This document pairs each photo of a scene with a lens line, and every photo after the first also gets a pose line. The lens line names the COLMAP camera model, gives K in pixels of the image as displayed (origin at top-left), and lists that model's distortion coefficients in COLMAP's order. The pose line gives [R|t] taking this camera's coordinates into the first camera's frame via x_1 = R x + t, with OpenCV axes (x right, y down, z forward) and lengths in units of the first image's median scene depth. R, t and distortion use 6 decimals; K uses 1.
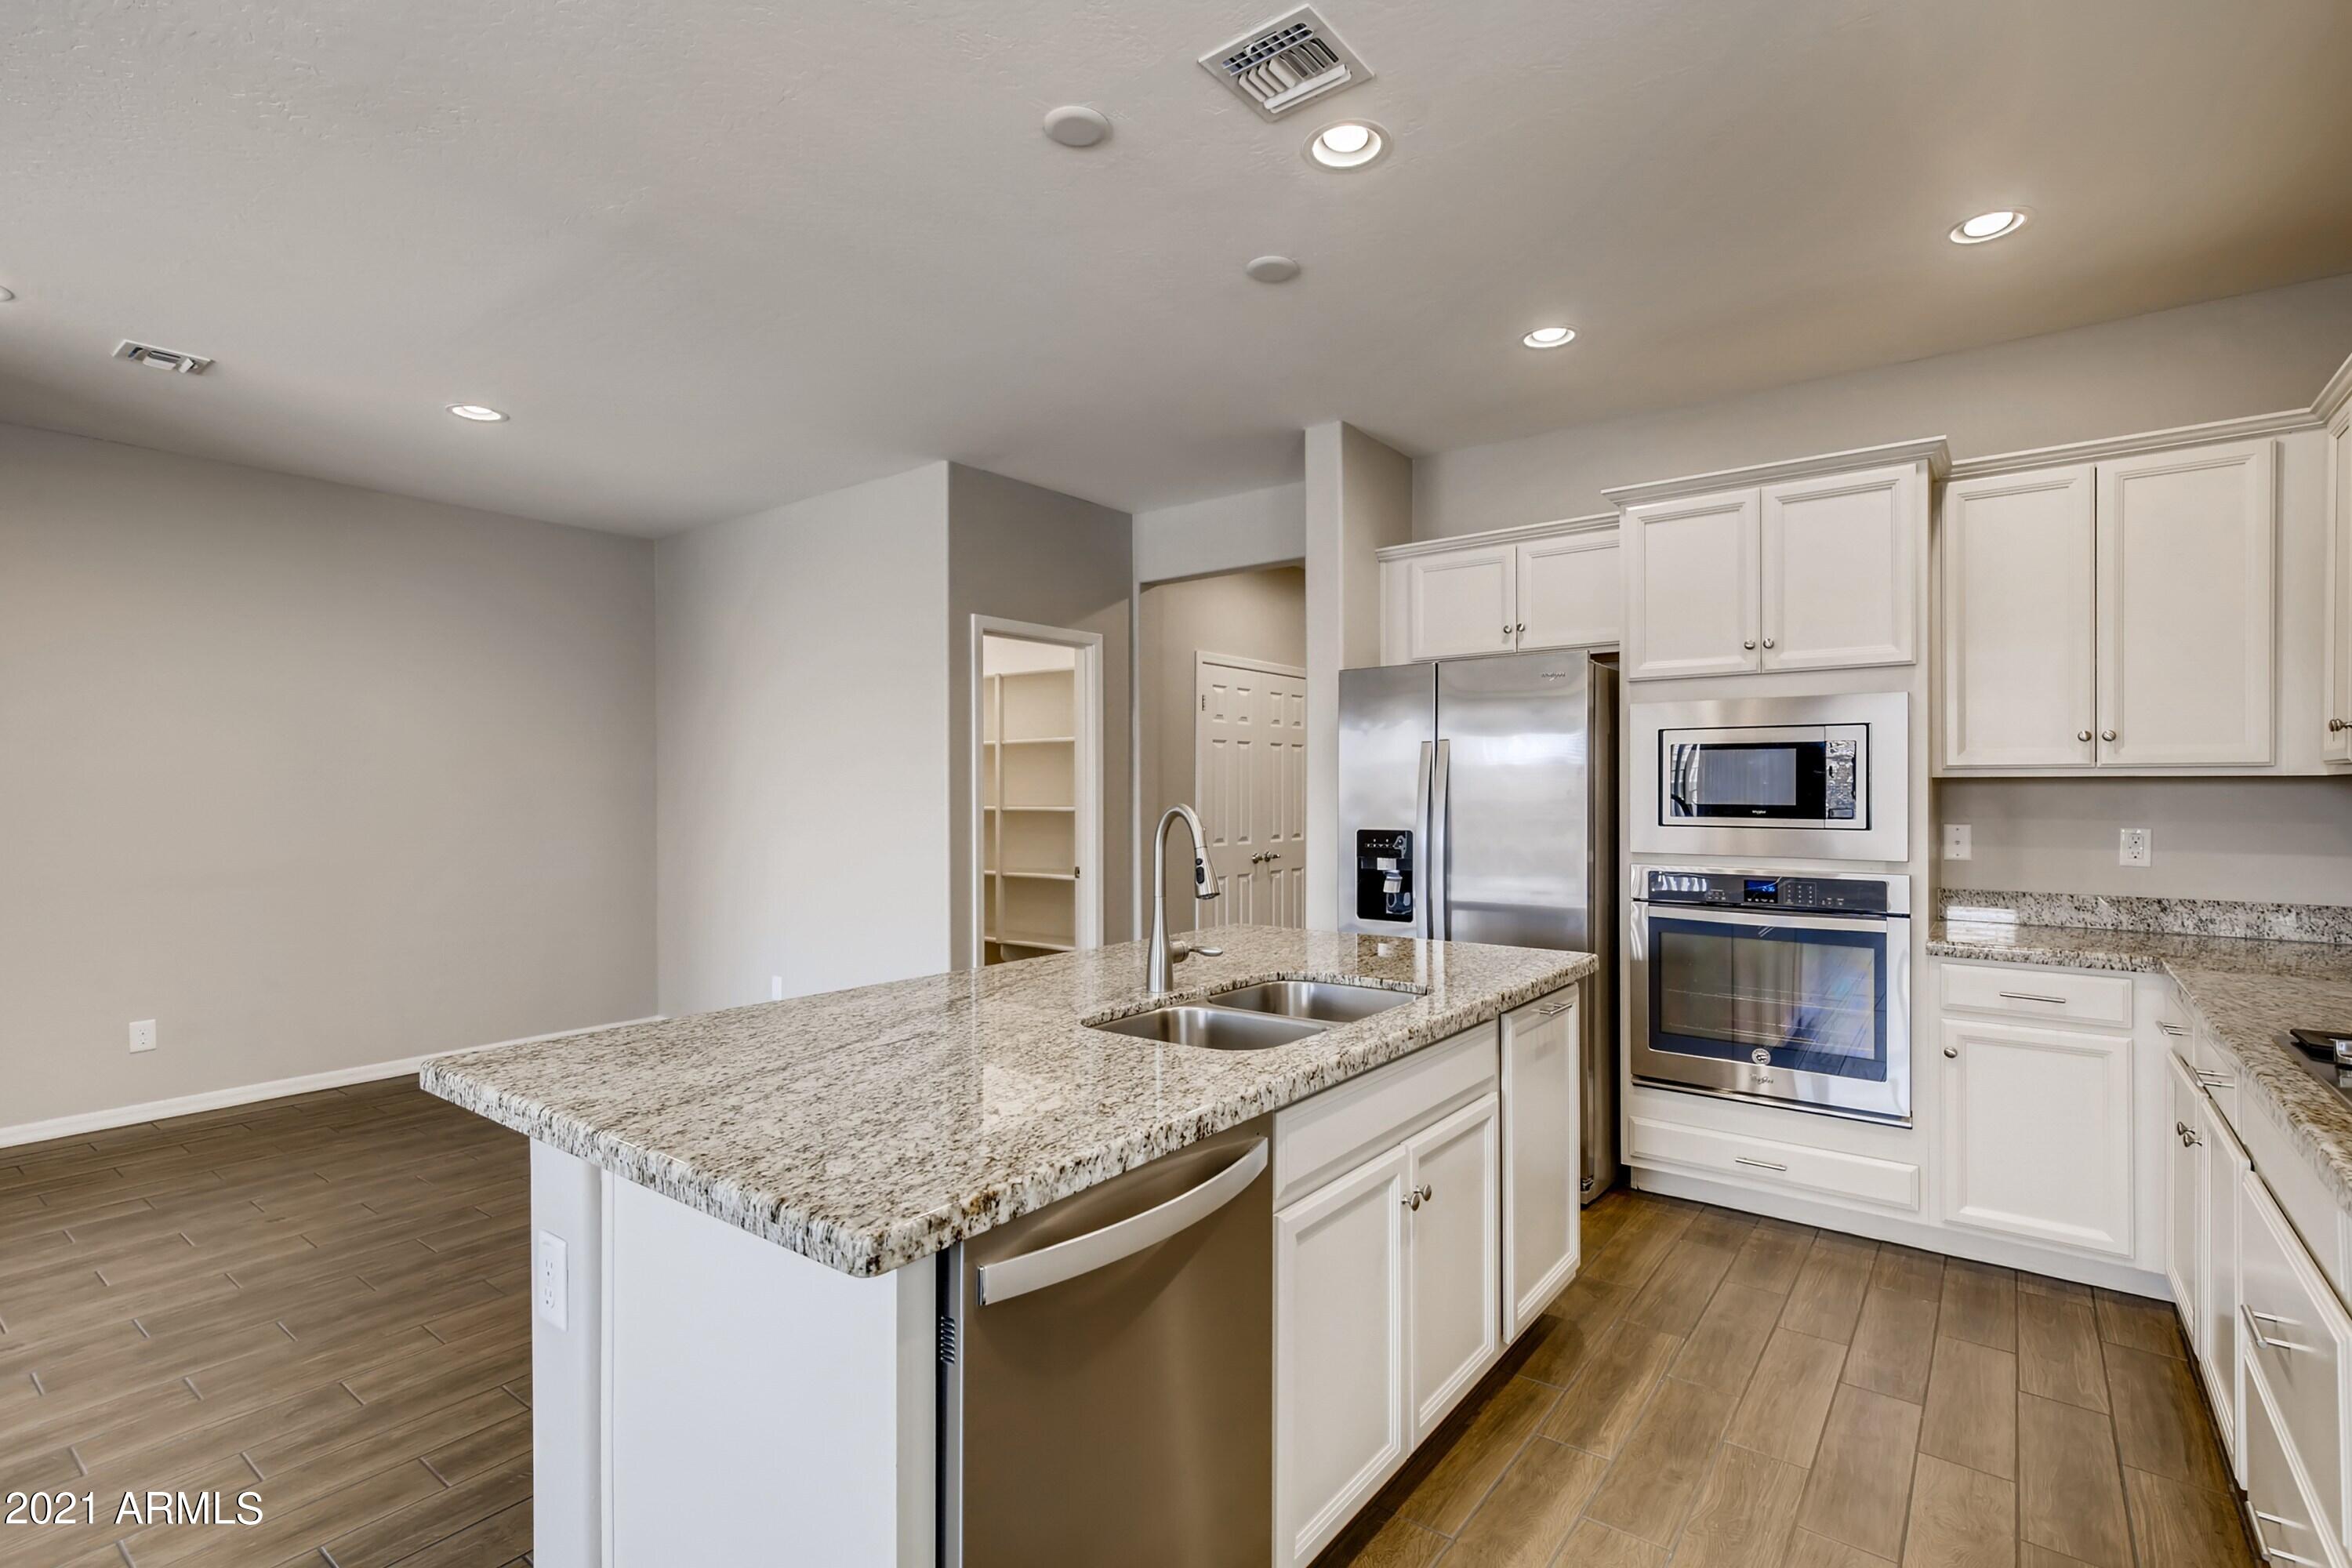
lens RADIAL K [[1085.4, 0, 1179.7], [0, 1085.4, 782.9], [0, 0, 1]] dist [0.002951, -0.000245]
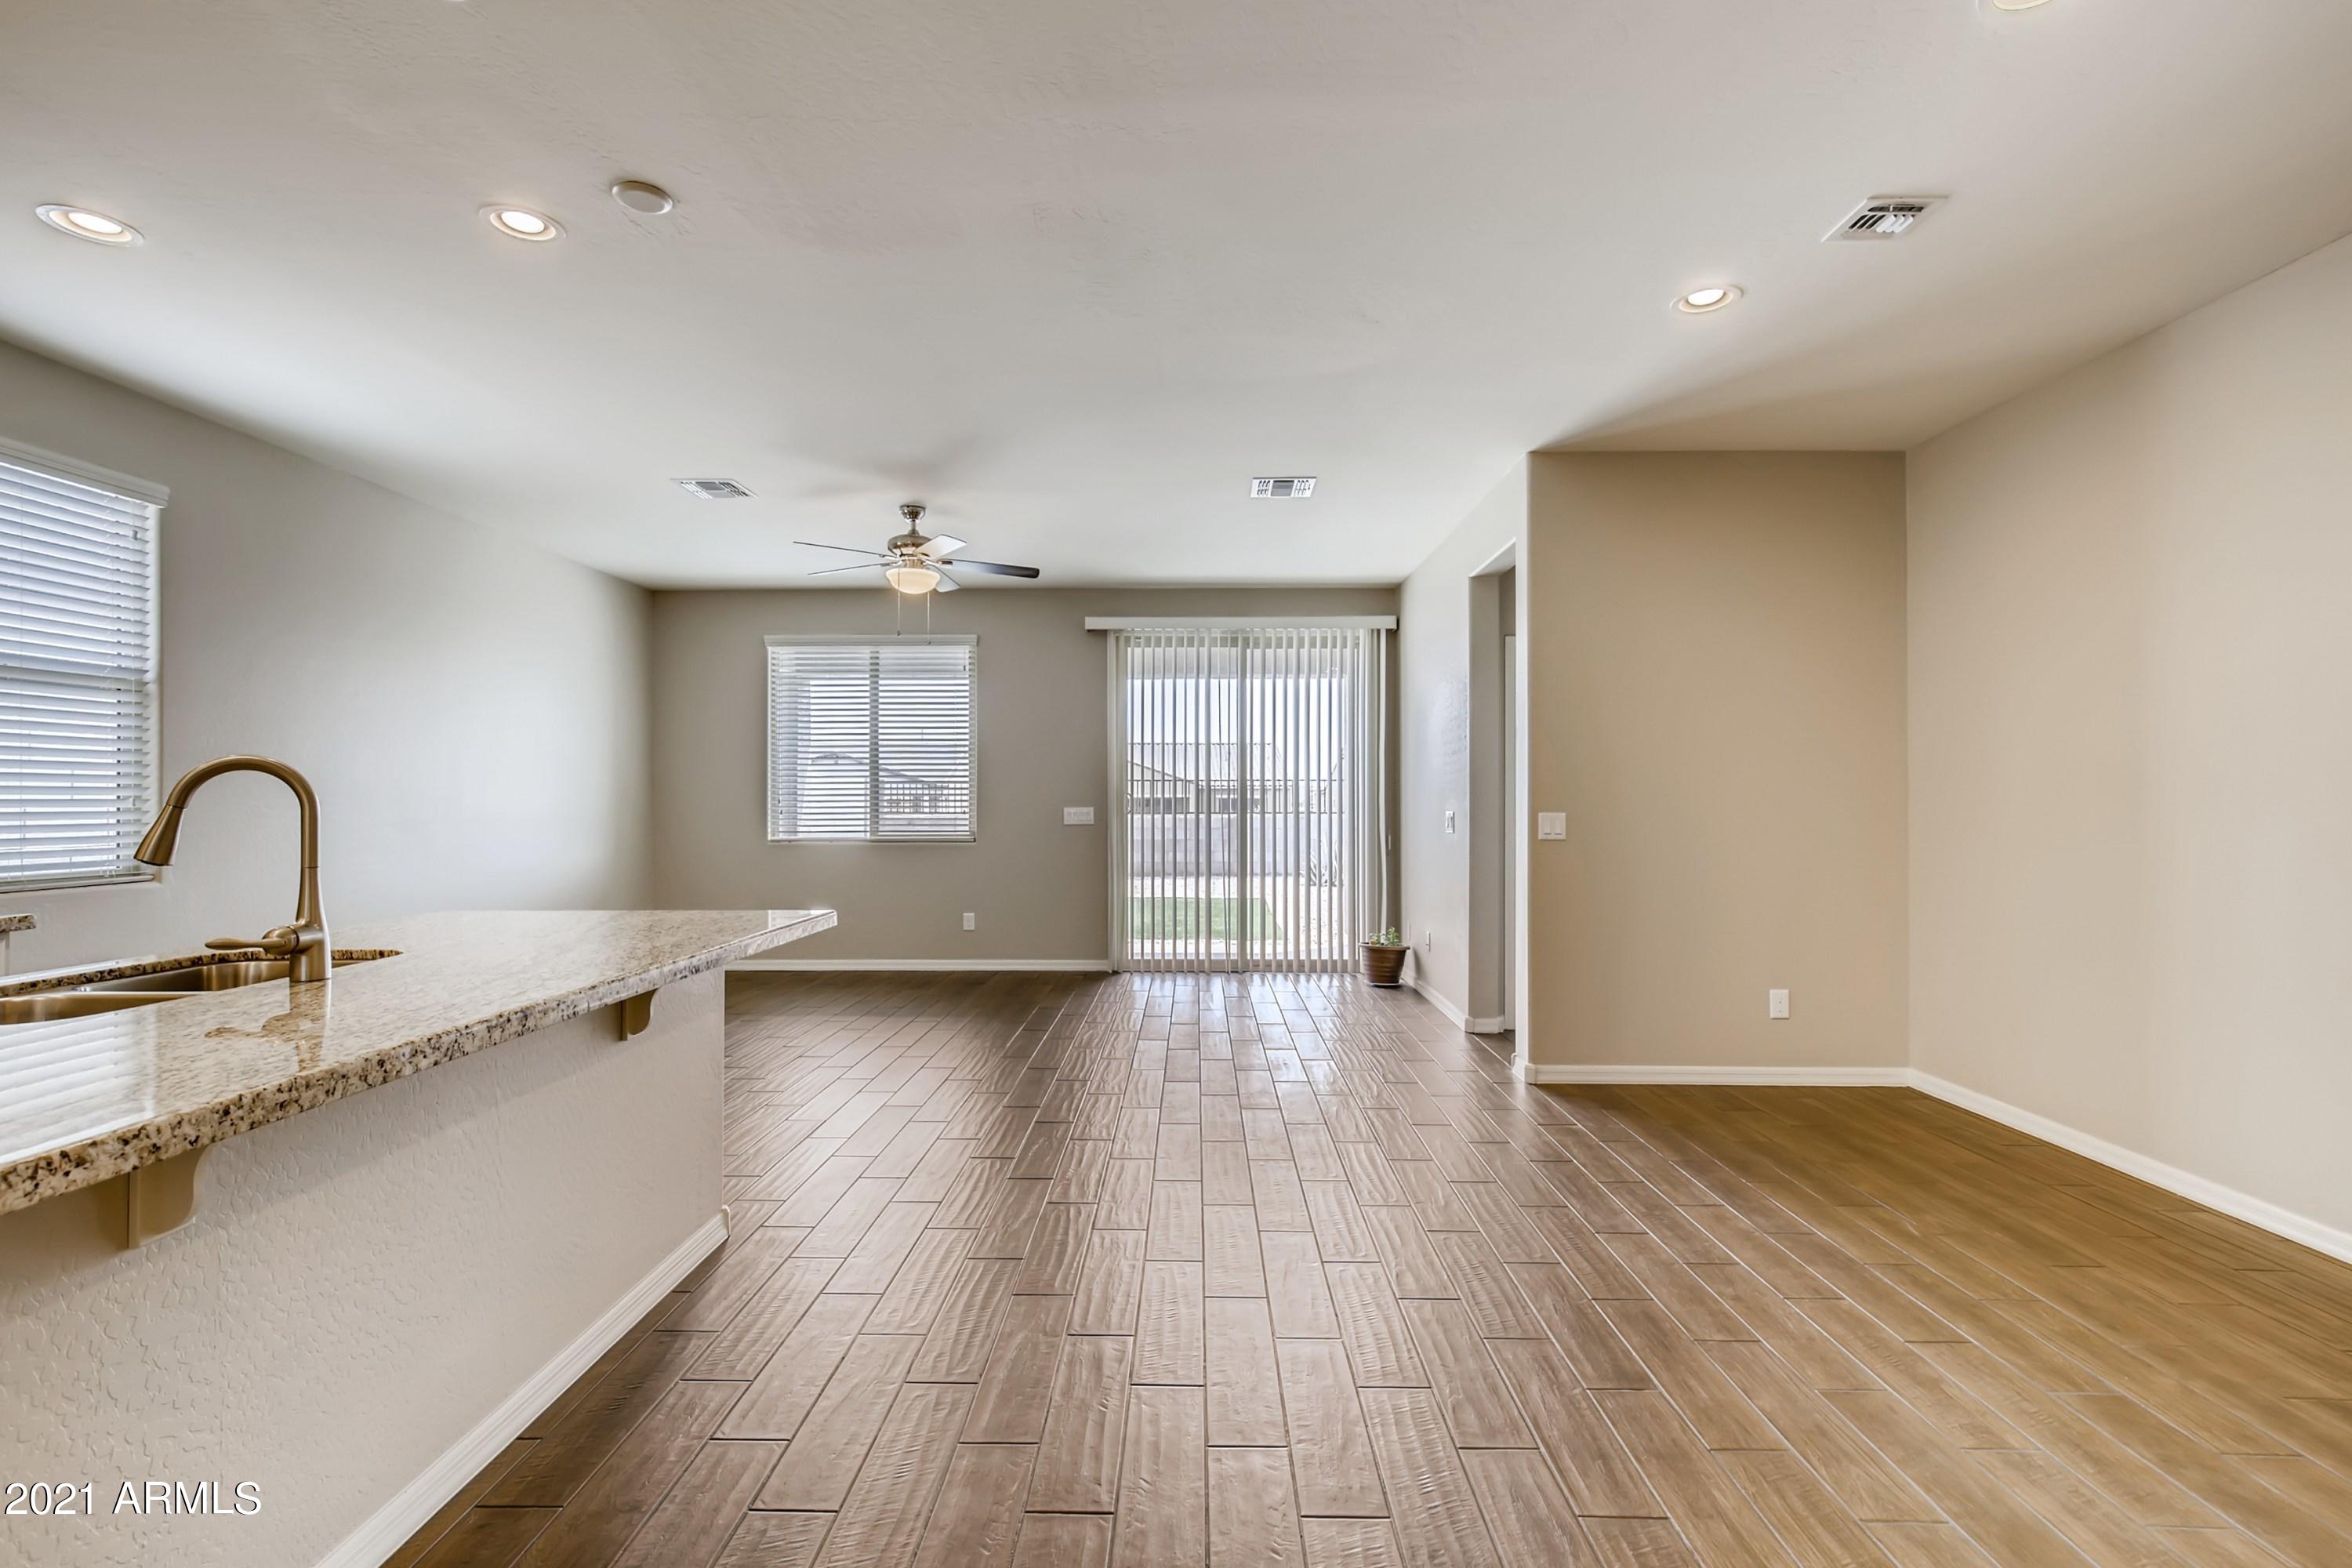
lens RADIAL K [[1085.4, 0, 1176.0], [0, 1085.4, 791.8], [0, 0, 1]] dist [0.002951, -0.000245]
pose [[-0.797979, 0.000564, -0.602685, -0.029126], [0.008147, 0.999918, -0.009852, 0.038559], [0.602630, -0.012772, -0.797919, 1.374849]]
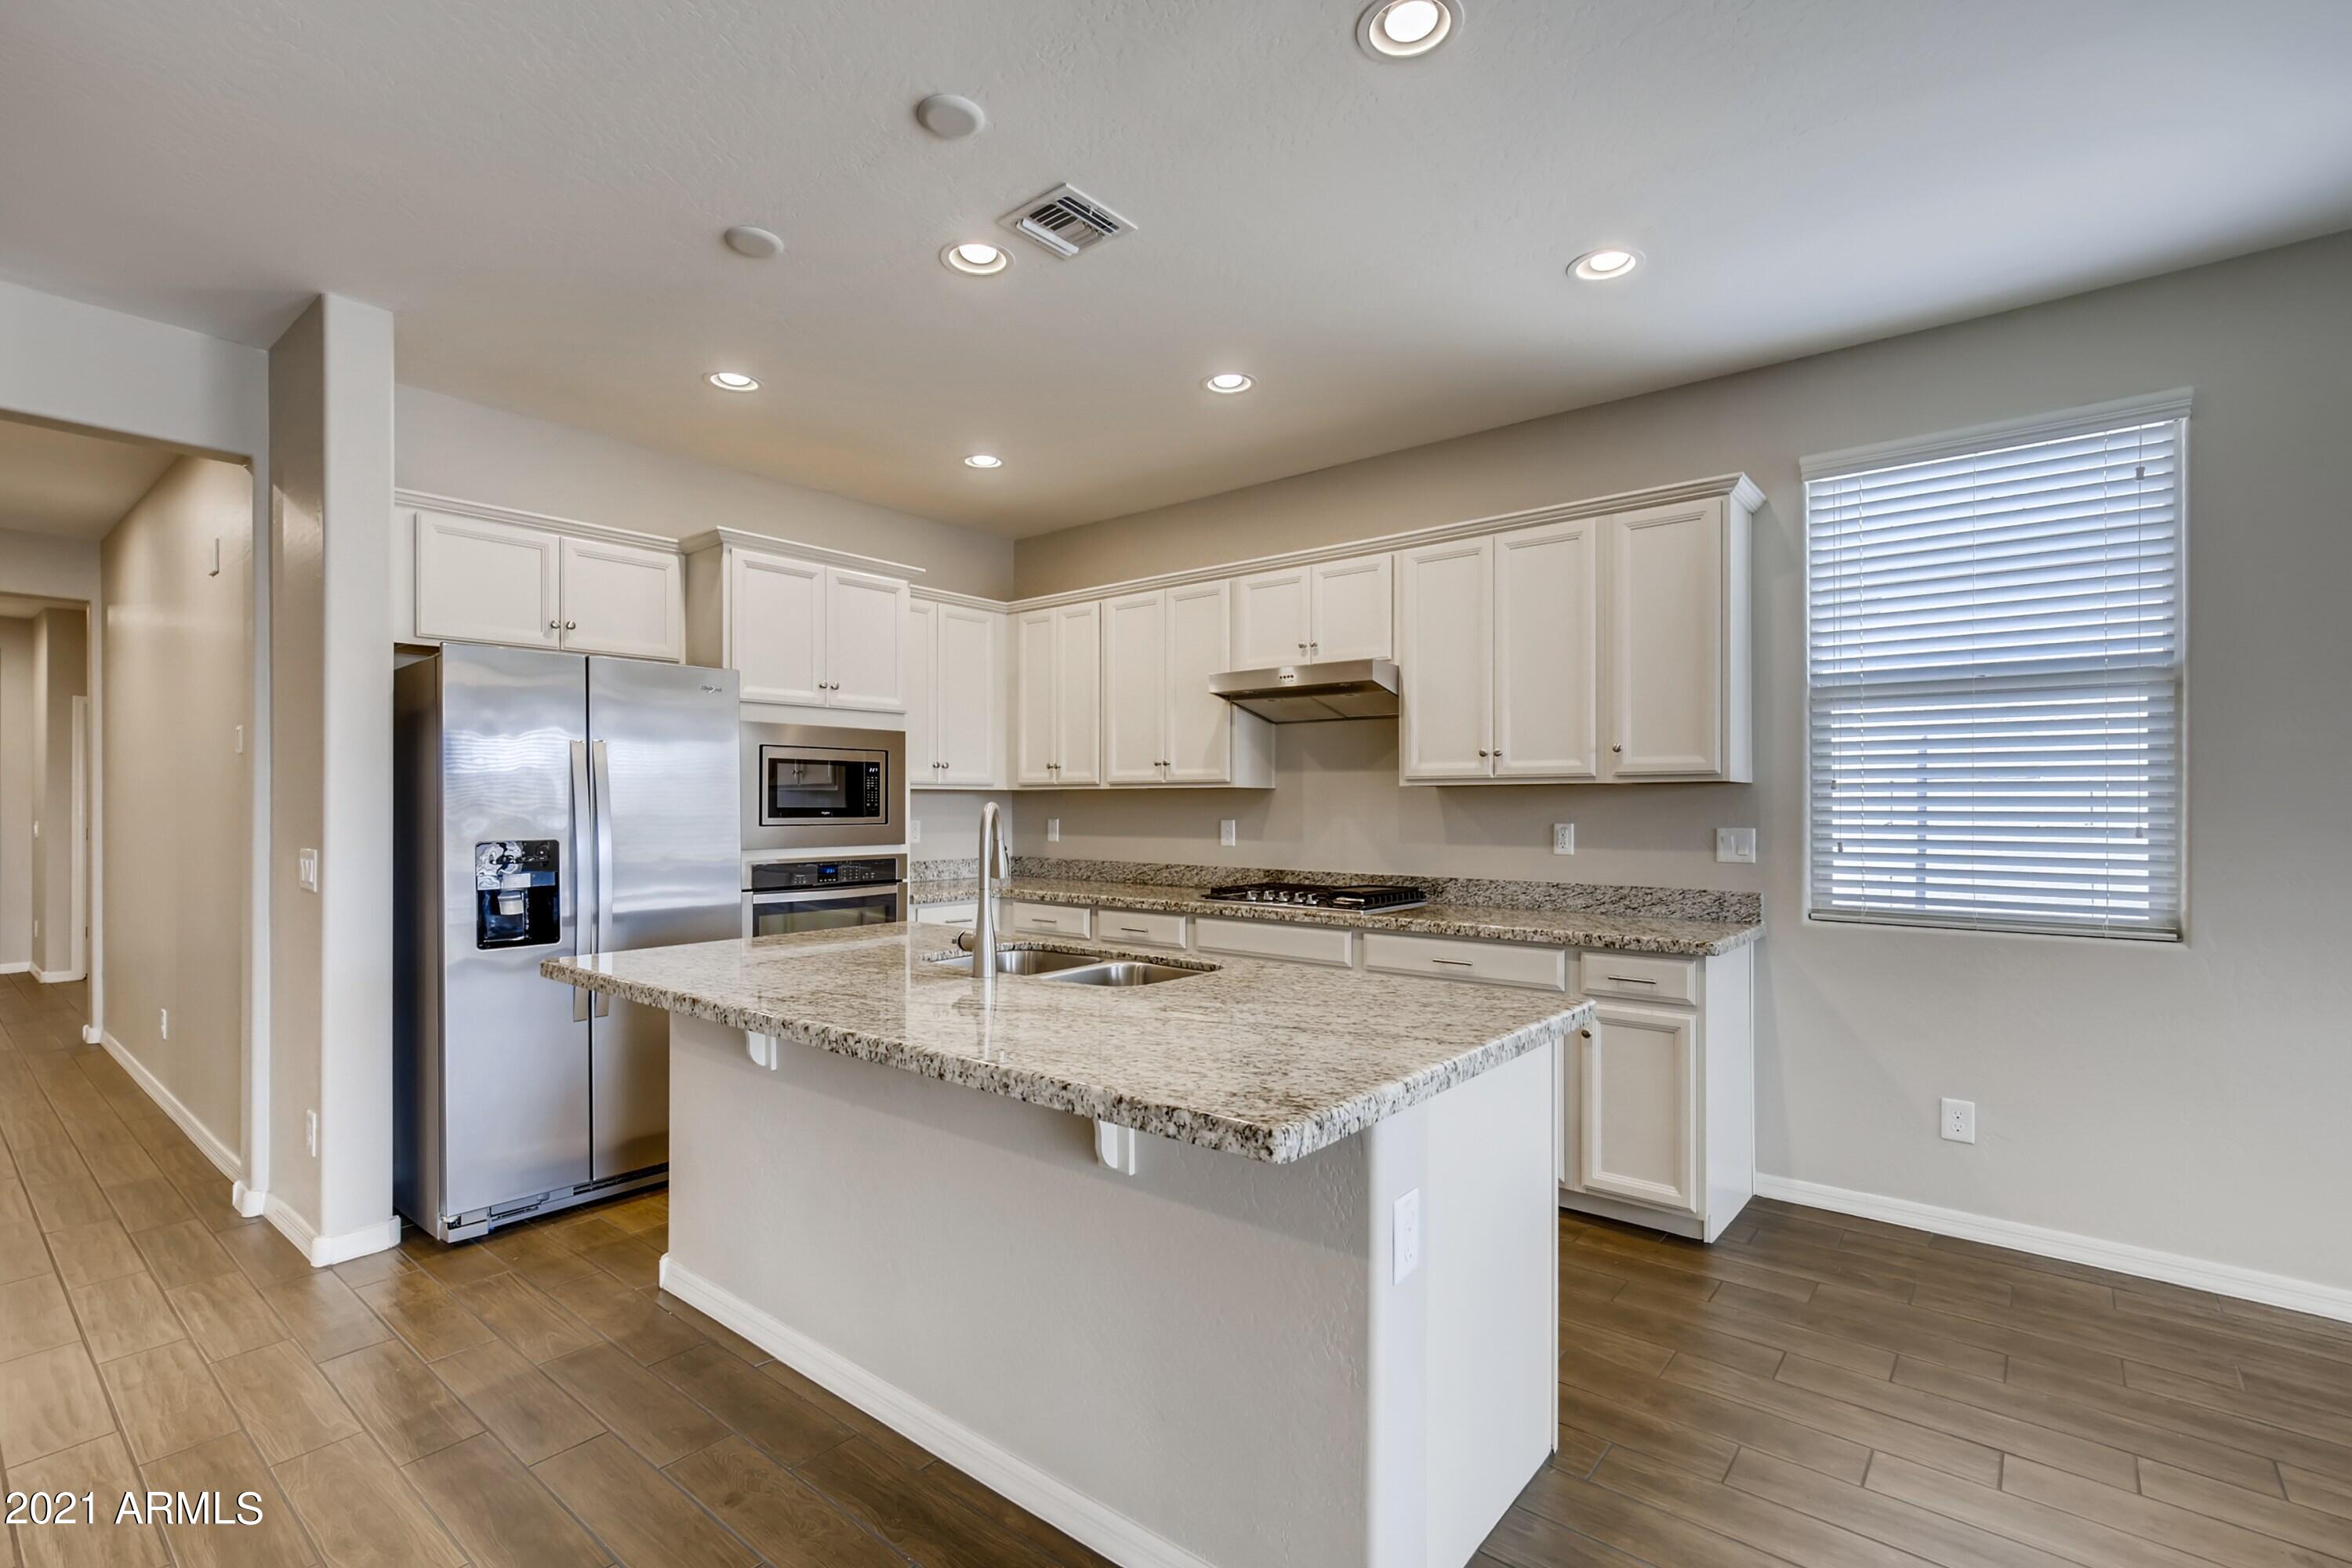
lens RADIAL K [[1085.4, 0, 1181.3], [0, 1085.4, 798.0], [0, 0, 1]] dist [0.002951, -0.000245]
pose [[0.016035, 0.006323, 0.999851, -0.737656], [-0.002353, 0.999977, -0.006286, 0.015628], [-0.999869, -0.002252, 0.016049, 0.526534]]
